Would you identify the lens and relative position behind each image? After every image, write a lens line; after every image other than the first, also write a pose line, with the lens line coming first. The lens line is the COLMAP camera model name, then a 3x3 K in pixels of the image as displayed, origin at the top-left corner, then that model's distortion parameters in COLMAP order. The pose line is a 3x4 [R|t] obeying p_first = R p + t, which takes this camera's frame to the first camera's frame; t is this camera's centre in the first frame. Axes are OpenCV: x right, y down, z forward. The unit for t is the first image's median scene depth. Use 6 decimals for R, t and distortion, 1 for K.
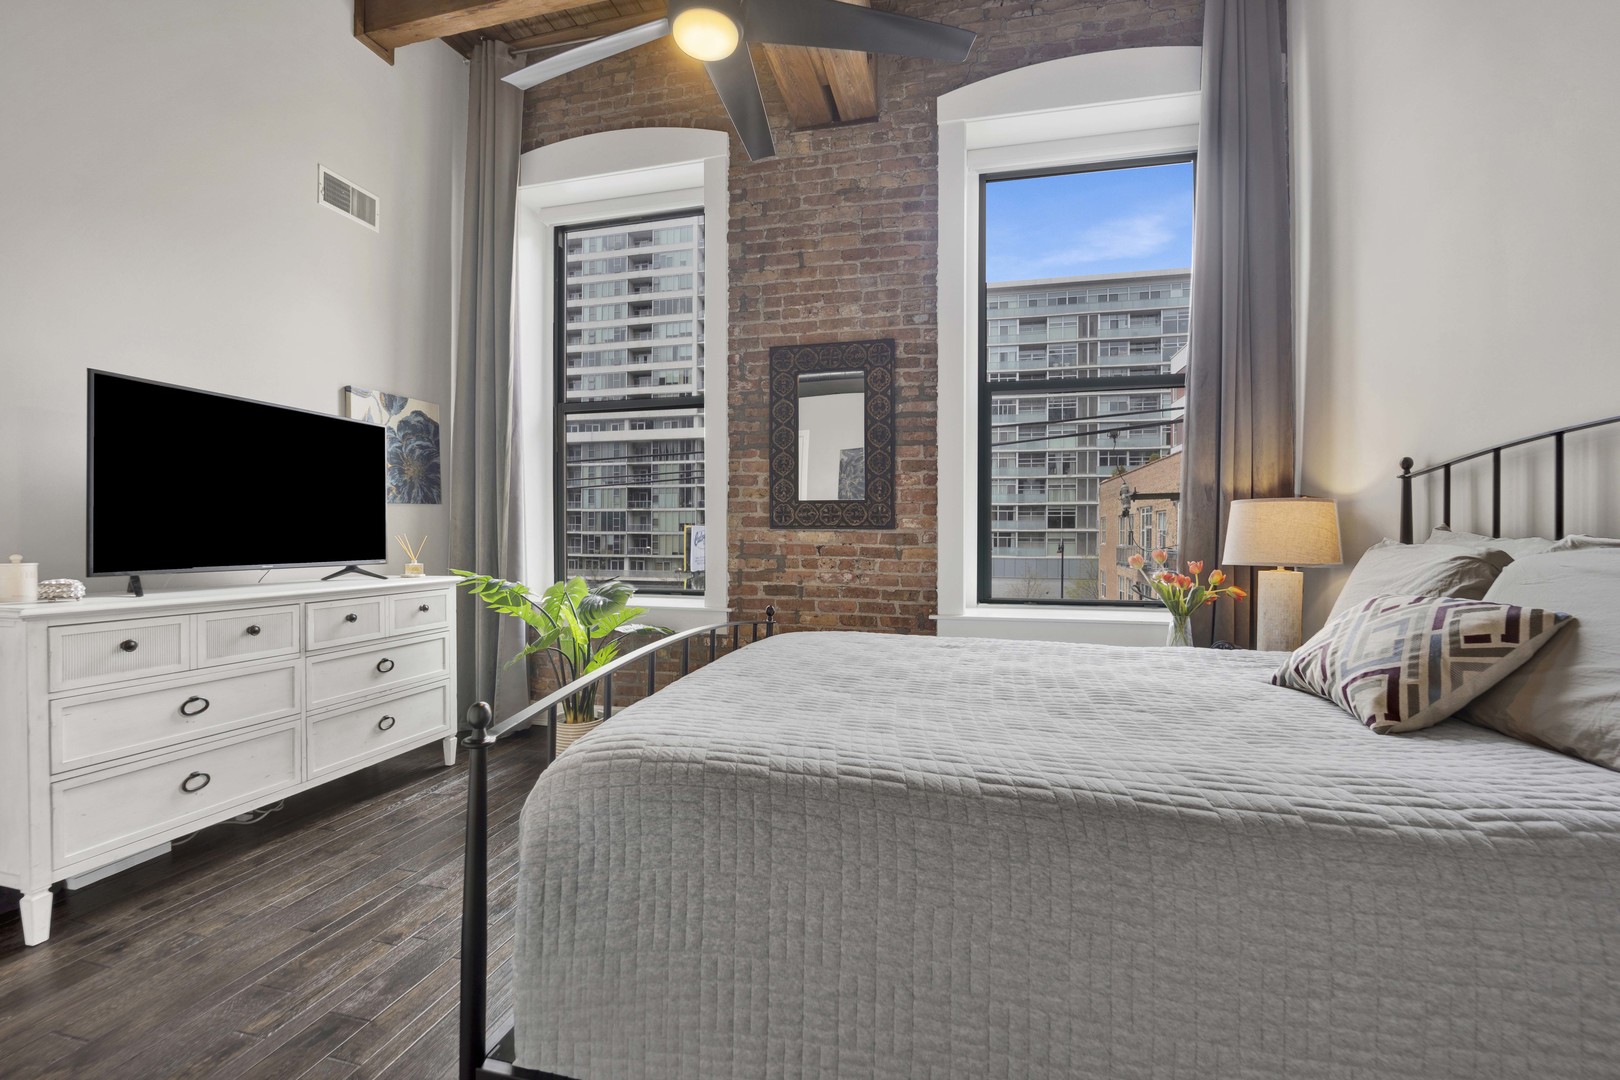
lens RADIAL K [[689.0, 0, 794.0], [0, 689.0, 543.1], [0, 0, 1]] dist [-0.016104, -0.000706]
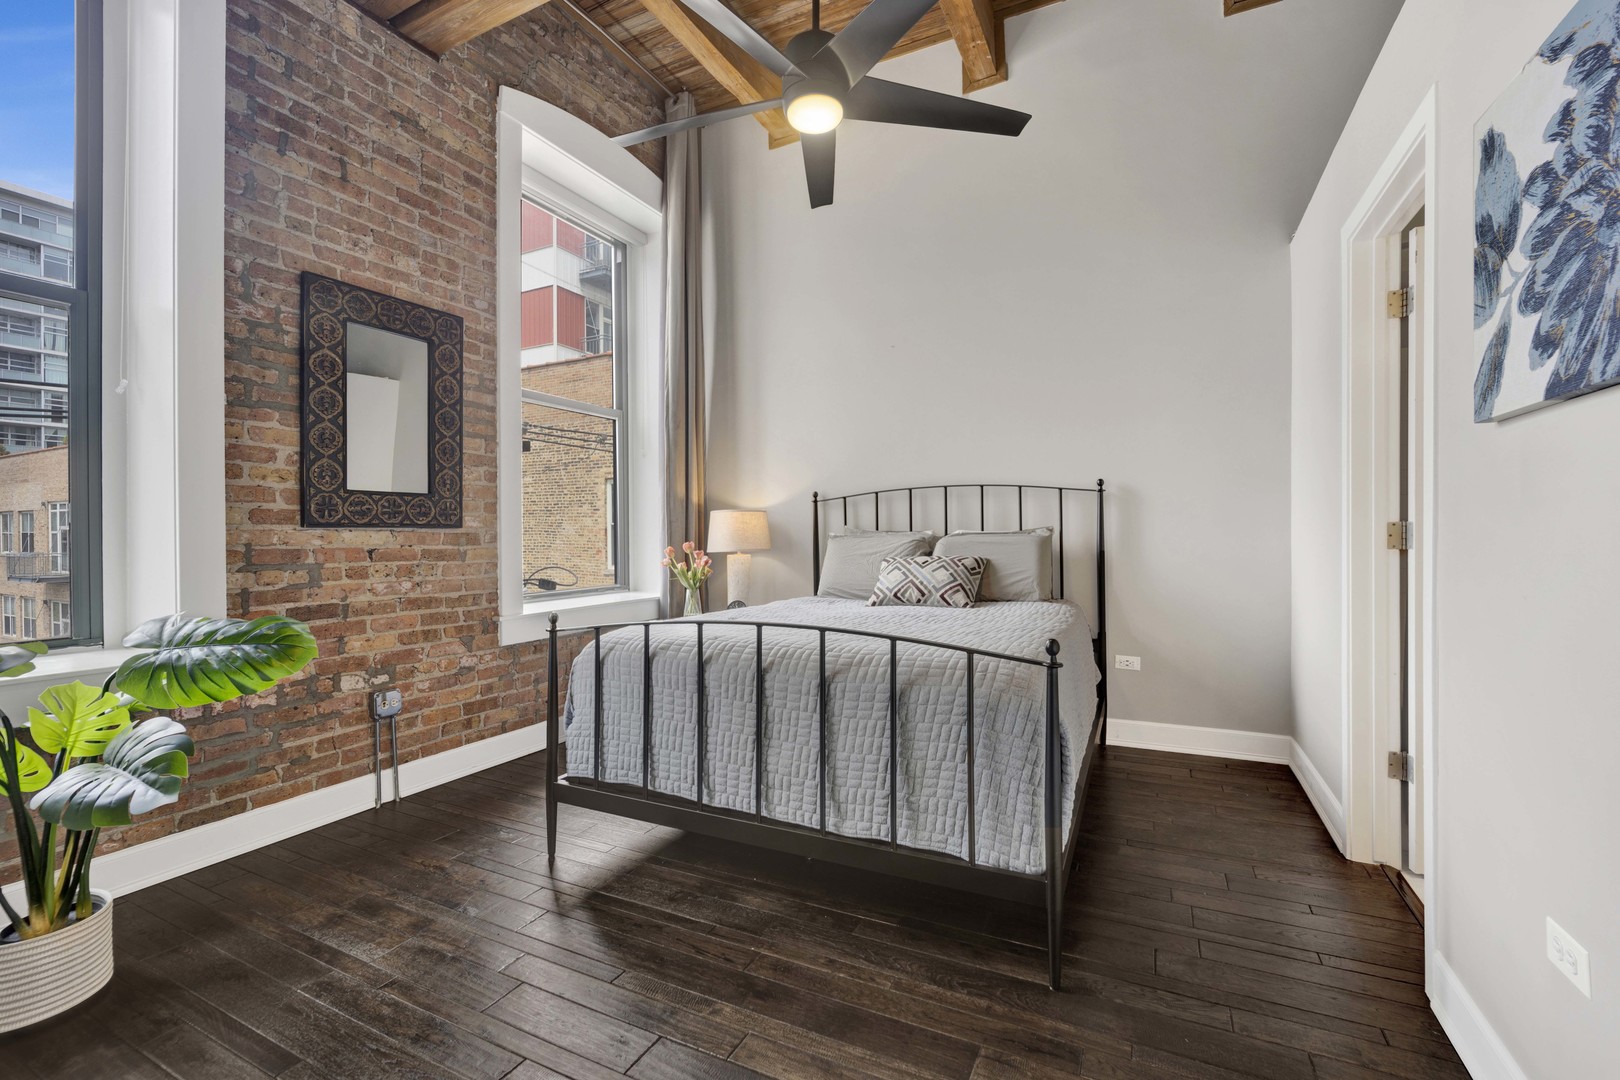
lens RADIAL K [[689.0, 0, 794.0], [0, 689.0, 543.1], [0, 0, 1]] dist [-0.016104, -0.000706]
pose [[0.238463, -0.018284, 0.970979, -0.606830], [0.018028, 0.999734, 0.014399, -0.005522], [-0.970984, 0.014071, 0.238729, 0.350511]]
